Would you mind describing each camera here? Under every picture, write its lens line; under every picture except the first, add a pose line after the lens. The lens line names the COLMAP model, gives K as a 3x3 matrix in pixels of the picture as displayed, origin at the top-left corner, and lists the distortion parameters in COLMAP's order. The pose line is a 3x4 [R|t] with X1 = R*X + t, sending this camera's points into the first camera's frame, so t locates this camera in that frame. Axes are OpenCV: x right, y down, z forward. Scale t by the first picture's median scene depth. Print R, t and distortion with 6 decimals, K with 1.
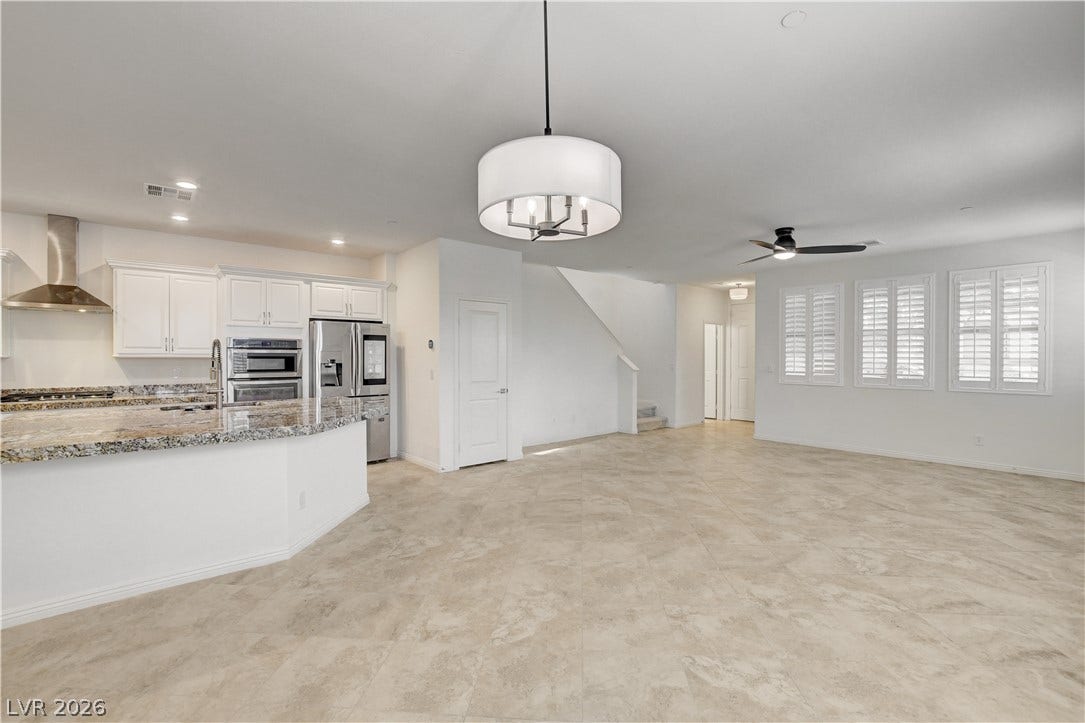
lens RADIAL K [[472.6, 0, 542.5], [0, 472.6, 361.5], [0, 0, 1]] dist [-0.019183, 0.000659]
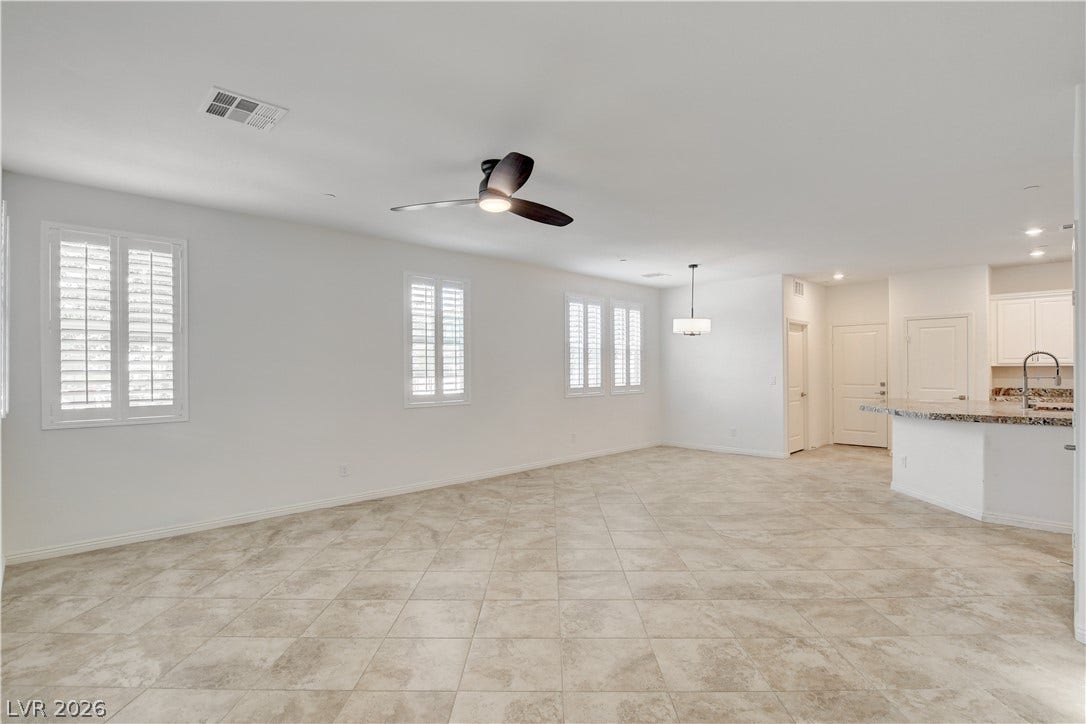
lens RADIAL K [[532.4, 0, 551.0], [0, 532.4, 372.1], [0, 0, 1]] dist [-0.026802, -0.000169]
pose [[-0.996833, 0.004851, -0.079379, 0.508363], [0.003449, 0.999836, 0.017786, -0.017356], [0.079453, 0.017456, -0.996686, 1.751839]]
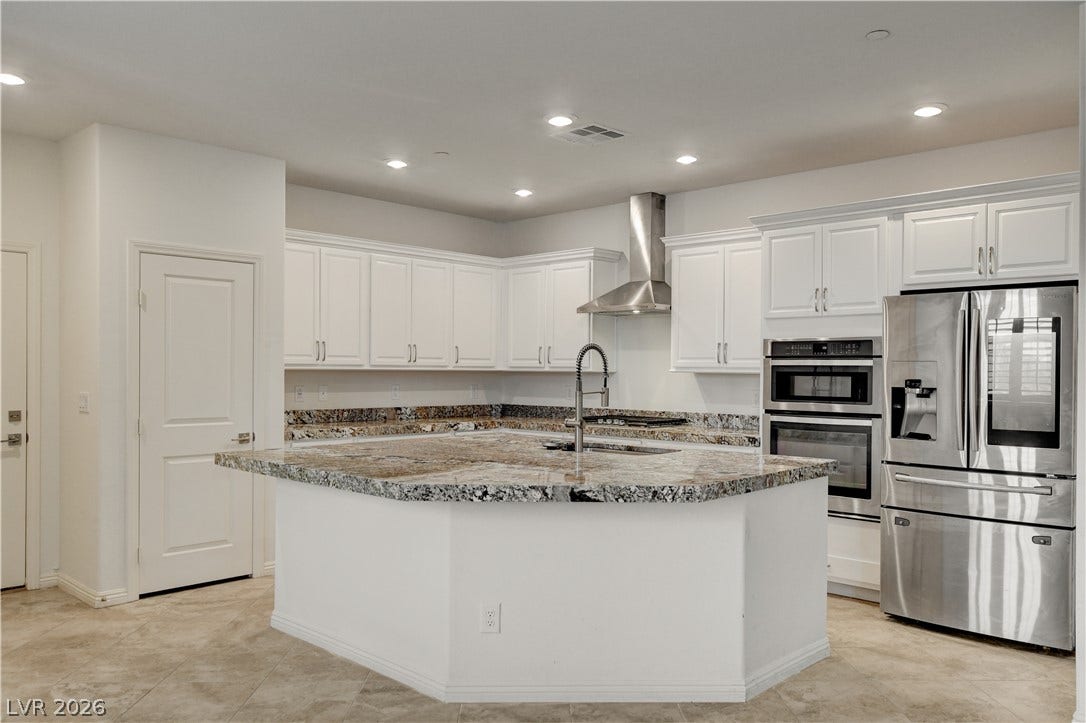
lens RADIAL K [[843.0, 0, 543.0], [0, 843.0, 373.8], [0, 0, 1]] dist [-0.000074, 0.003340]
pose [[0.099027, 0.004014, -0.995077, 0.357021], [-0.016670, 0.999858, 0.002374, -0.006419], [0.994945, 0.016353, 0.099080, 0.645632]]
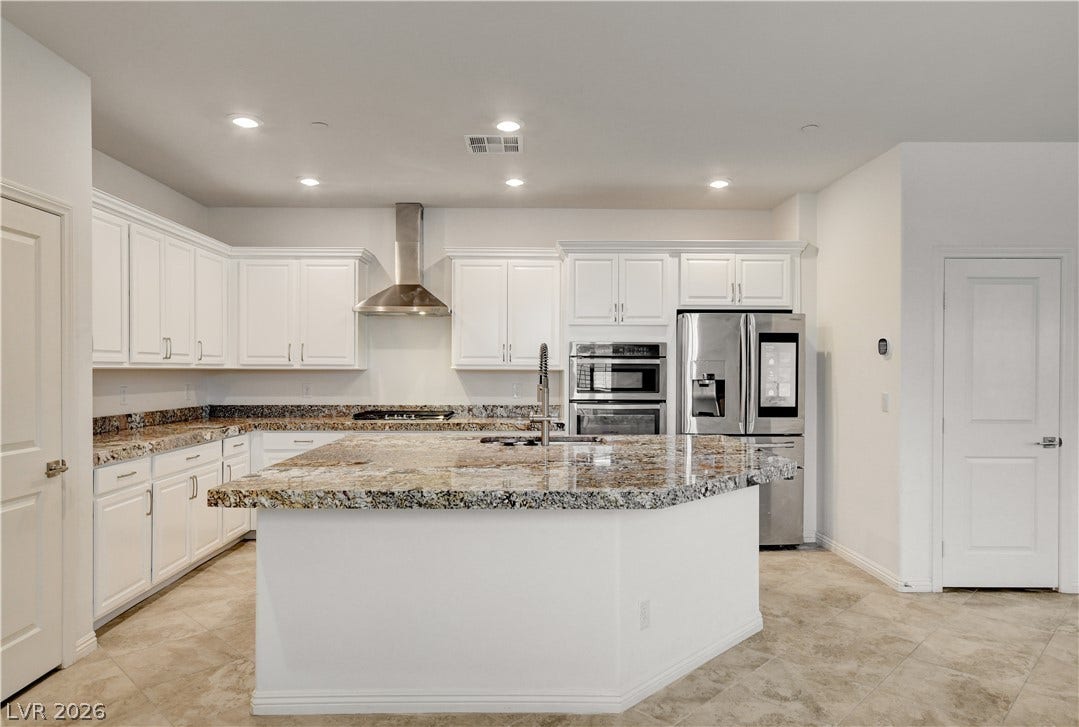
lens RADIAL K [[683.3, 0, 535.6], [0, 683.3, 375.7], [0, 0, 1]] dist [0.004600, 0.006145]
pose [[0.769638, 0.007247, -0.638439, -0.050195], [-0.008326, 0.999964, 0.001314, -0.001133], [0.638426, 0.004304, 0.769671, 0.172627]]
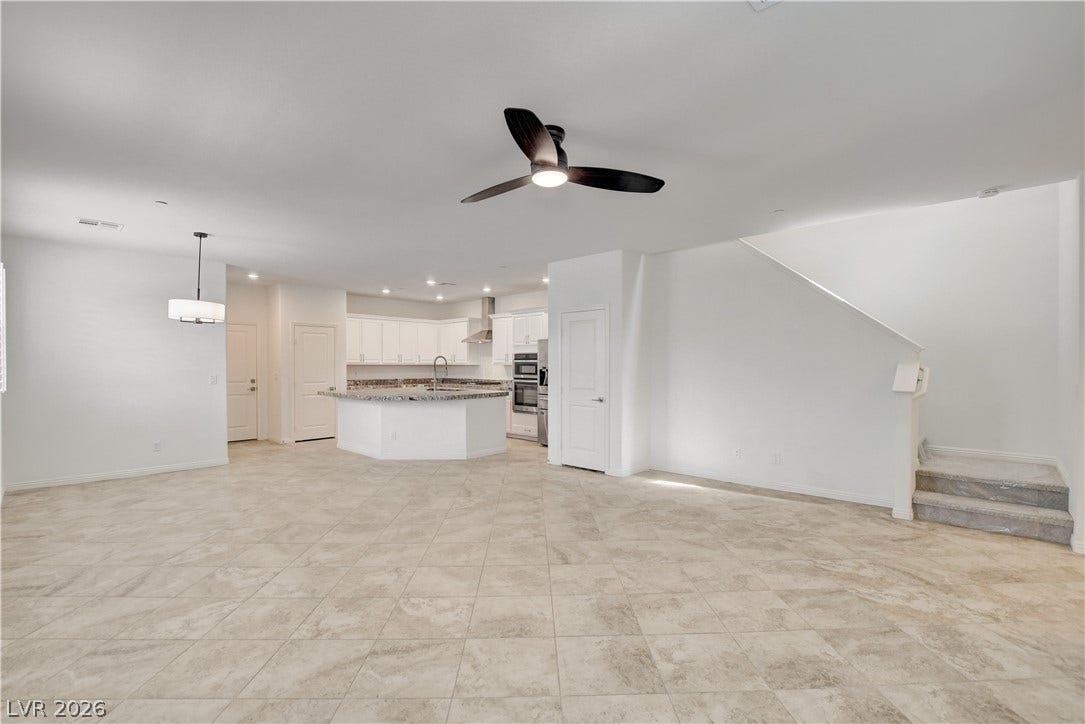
lens RADIAL K [[487.7, 0, 544.7], [0, 487.7, 375.0], [0, 0, 1]] dist [-0.024791, -0.000326]
pose [[0.109773, 0.021065, -0.993733, 1.105124], [-0.010797, 0.999742, 0.020000, -0.009628], [0.993898, 0.008534, 0.109972, 0.956848]]
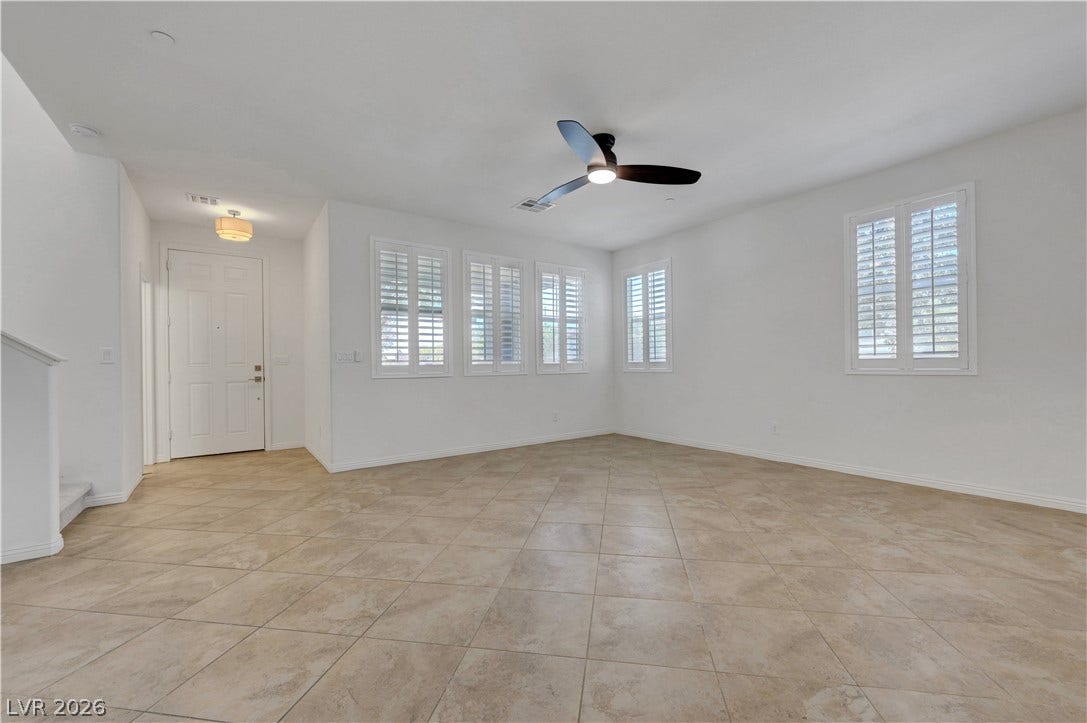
lens RADIAL K [[441.4, 0, 543.5], [0, 441.4, 361.5], [0, 0, 1]] dist [-0.001175, -0.000034]
pose [[0.098979, 0.005294, 0.995075, -0.152505], [0.025293, 0.999649, -0.007834, 0.050156], [-0.994768, 0.025944, 0.098810, 1.053562]]
